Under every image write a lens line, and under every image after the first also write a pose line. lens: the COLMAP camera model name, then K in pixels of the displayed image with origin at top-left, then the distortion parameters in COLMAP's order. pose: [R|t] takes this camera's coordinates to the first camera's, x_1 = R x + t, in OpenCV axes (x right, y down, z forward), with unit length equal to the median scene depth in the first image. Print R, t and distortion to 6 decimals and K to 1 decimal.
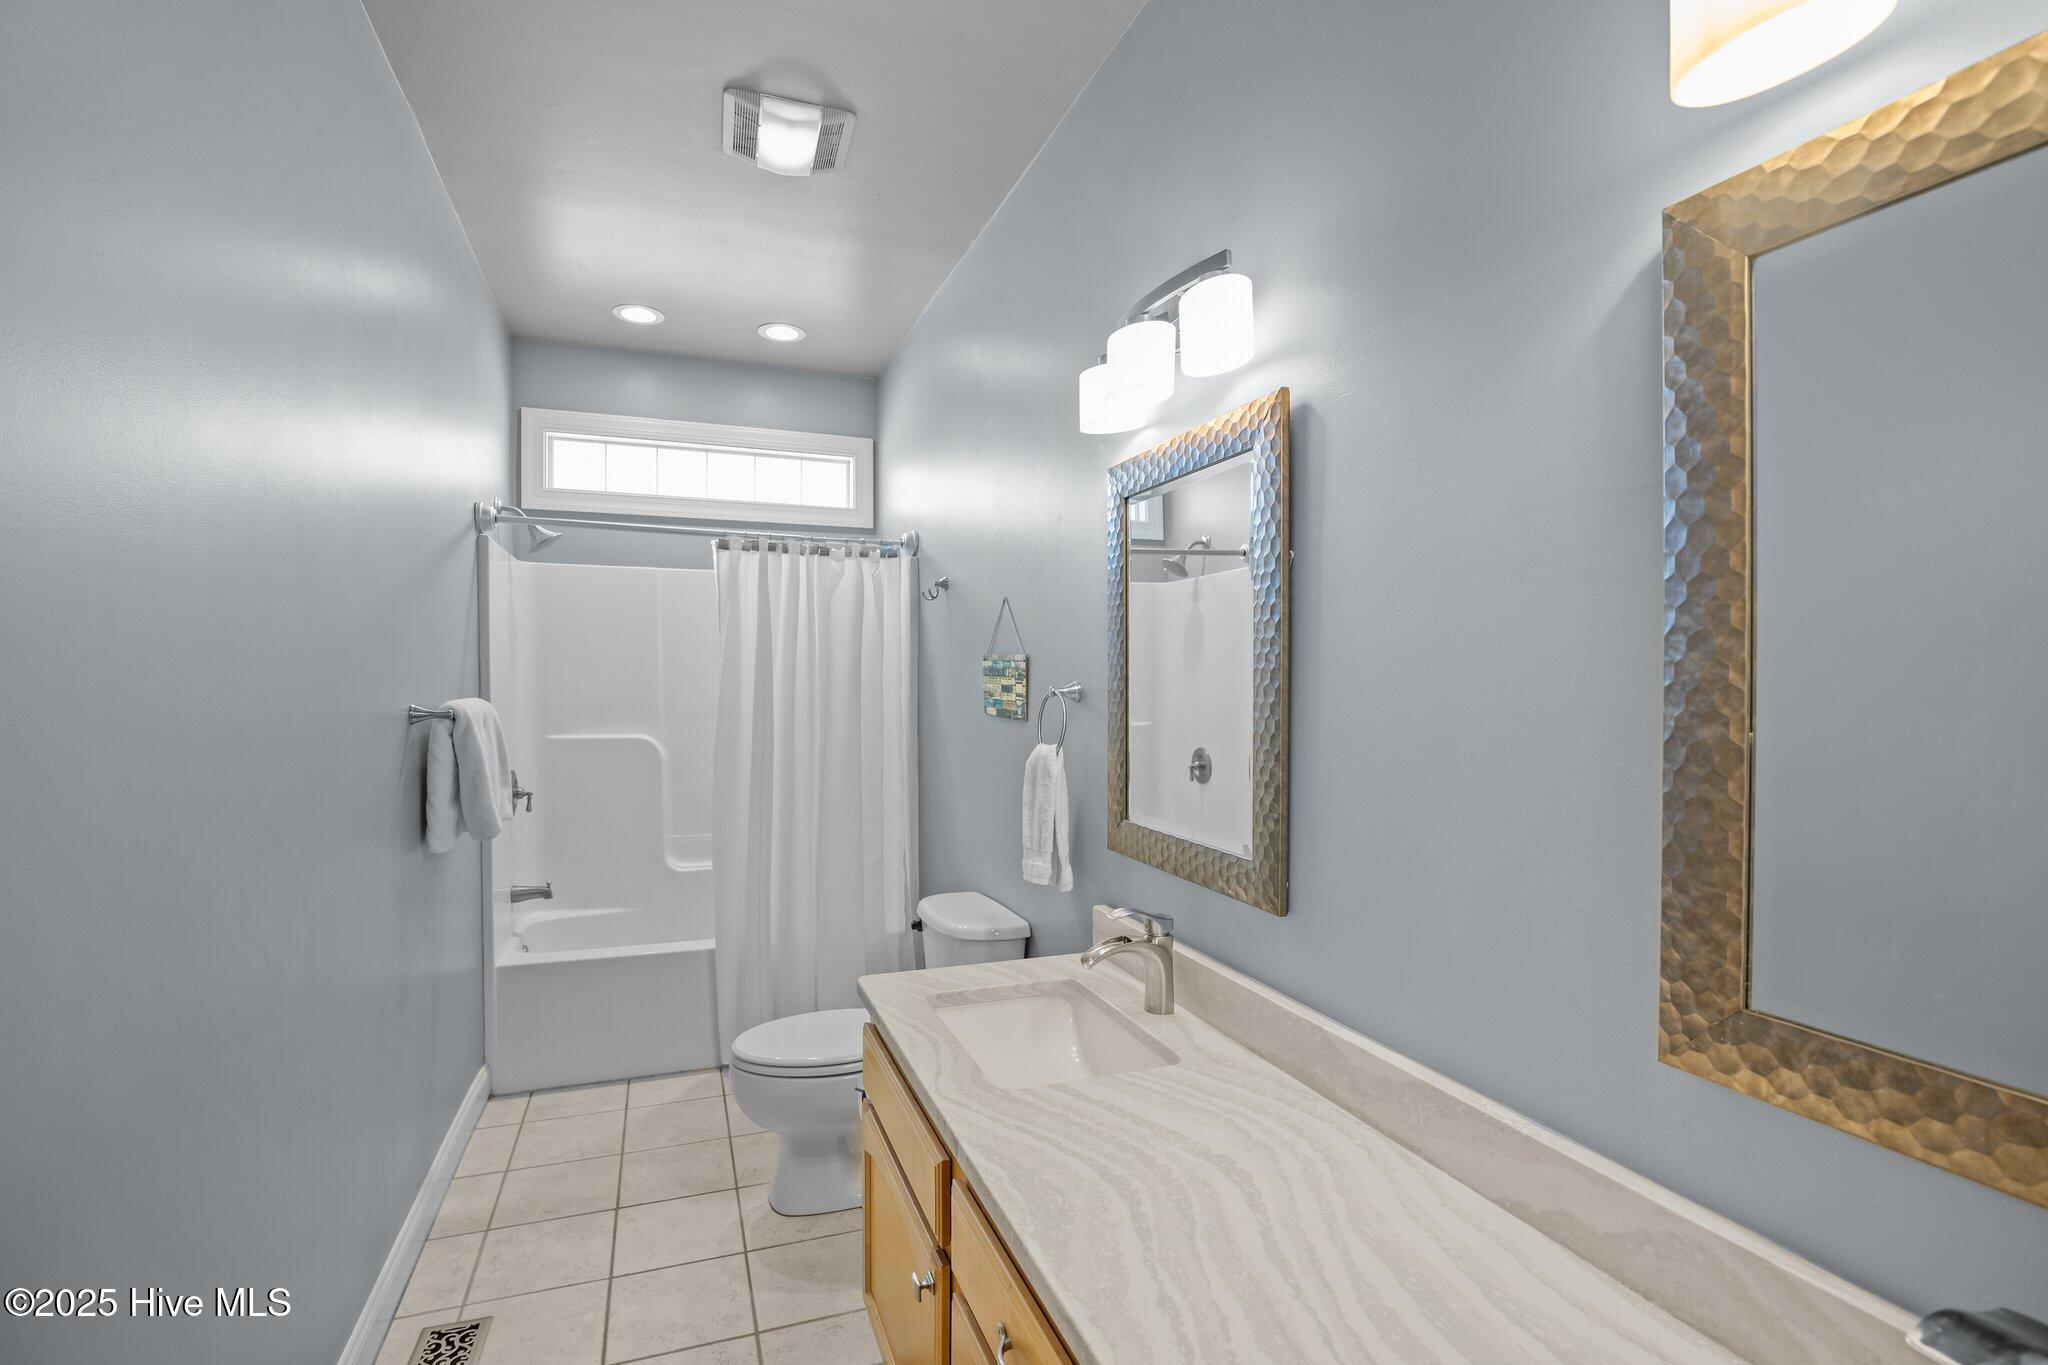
lens RADIAL K [[945.9, 0, 1016.6], [0, 945.9, 683.8], [0, 0, 1]] dist [-0.004752, -0.000226]
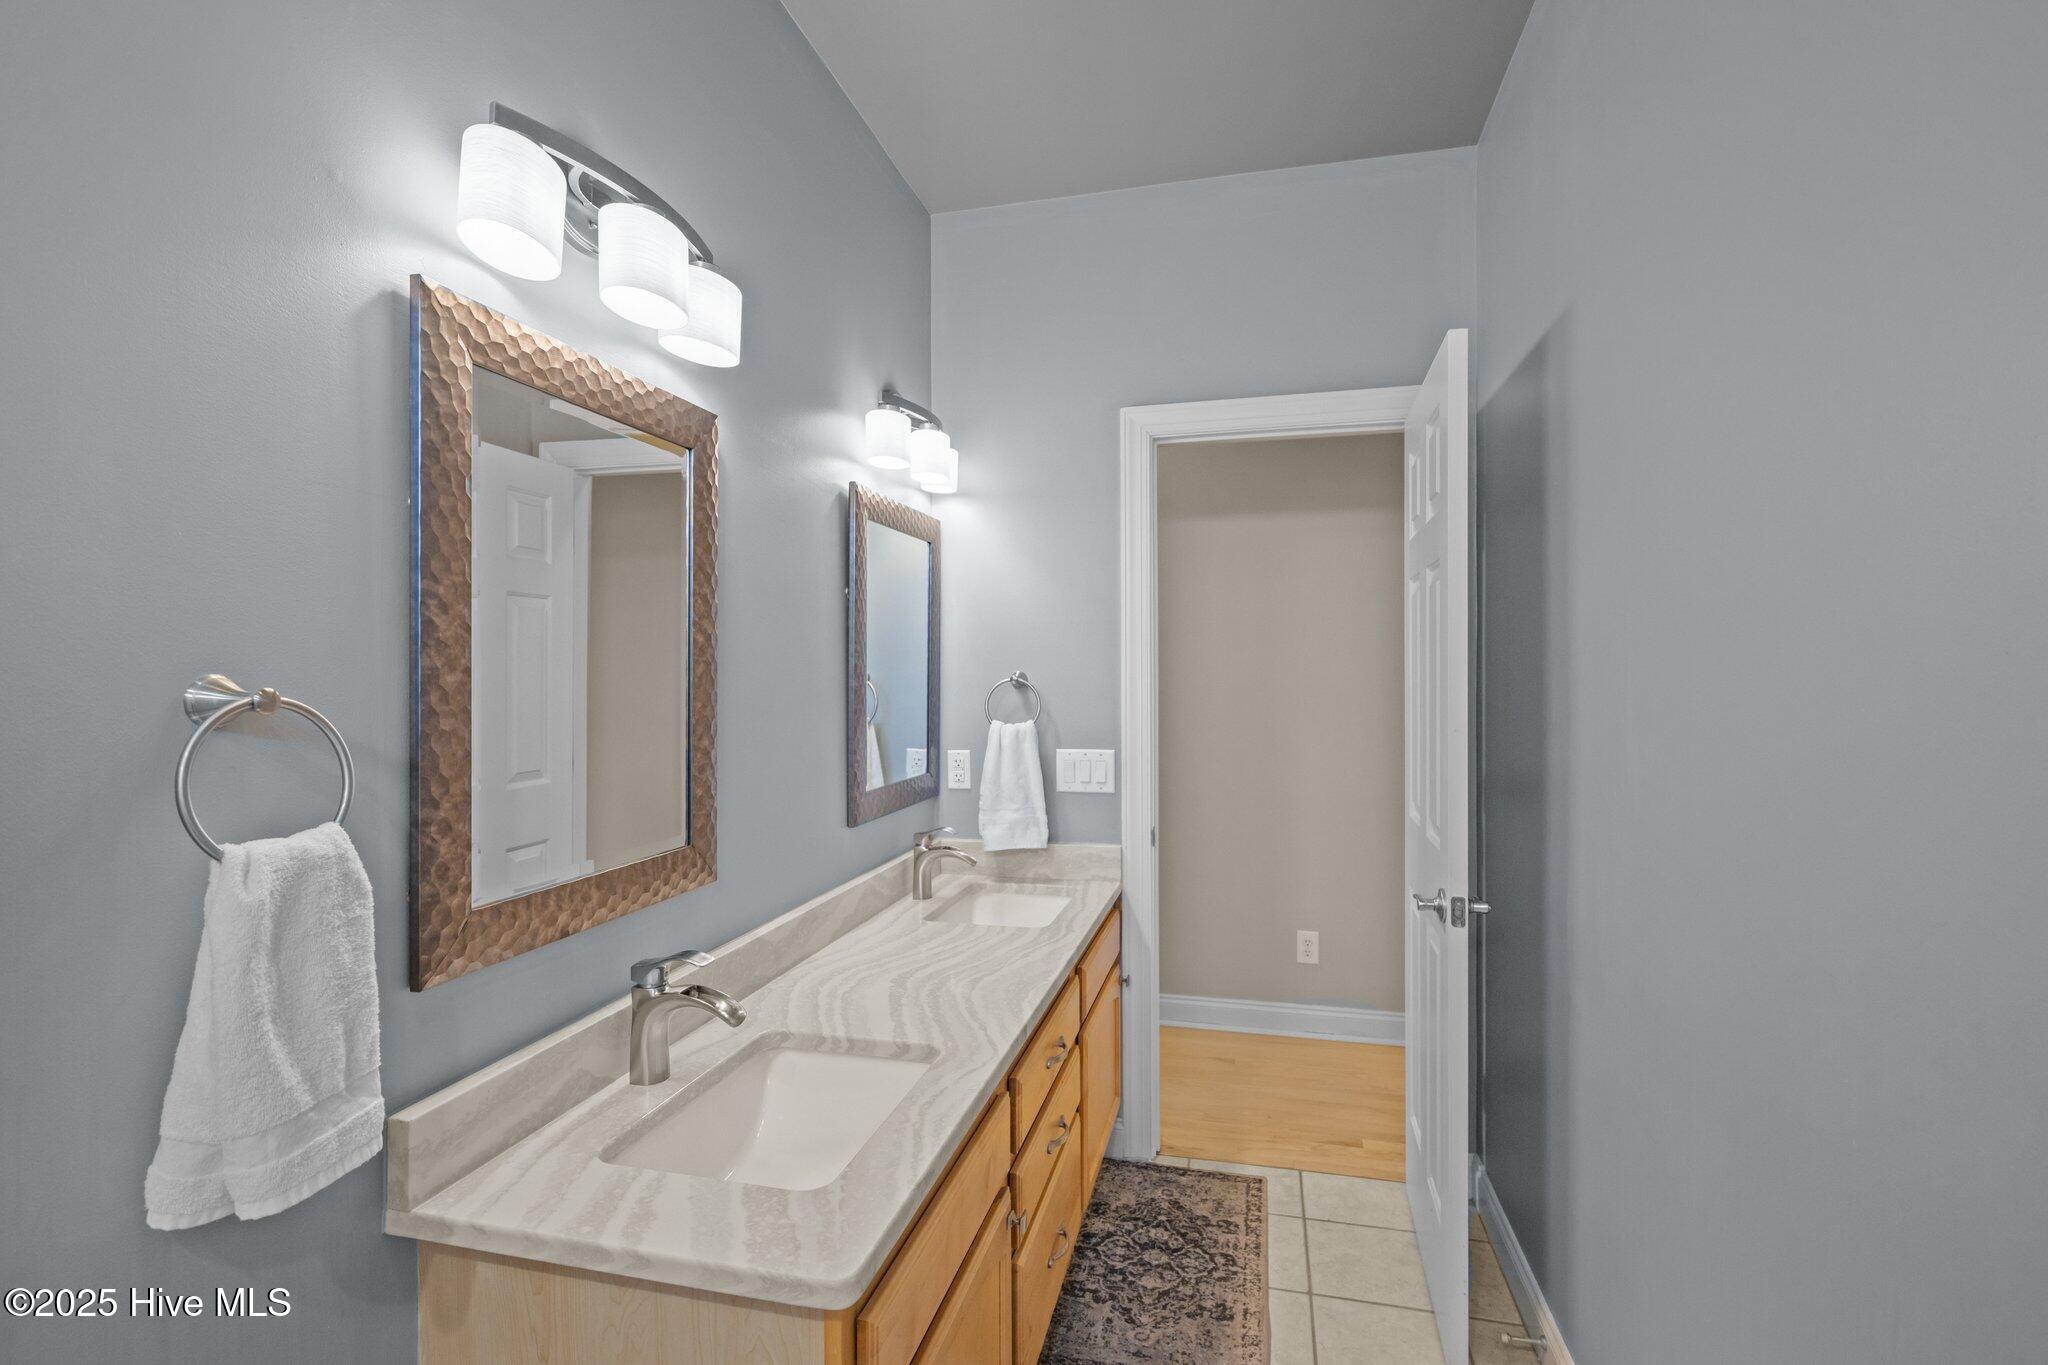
lens RADIAL K [[945.9, 0, 1020.4], [0, 945.9, 679.8], [0, 0, 1]] dist [-0.004752, -0.000226]
pose [[-0.828280, 0.004022, 0.560300, -0.821139], [0.007057, 0.999970, 0.003255, 0.008155], [-0.560270, 0.006651, -0.828284, 2.174431]]
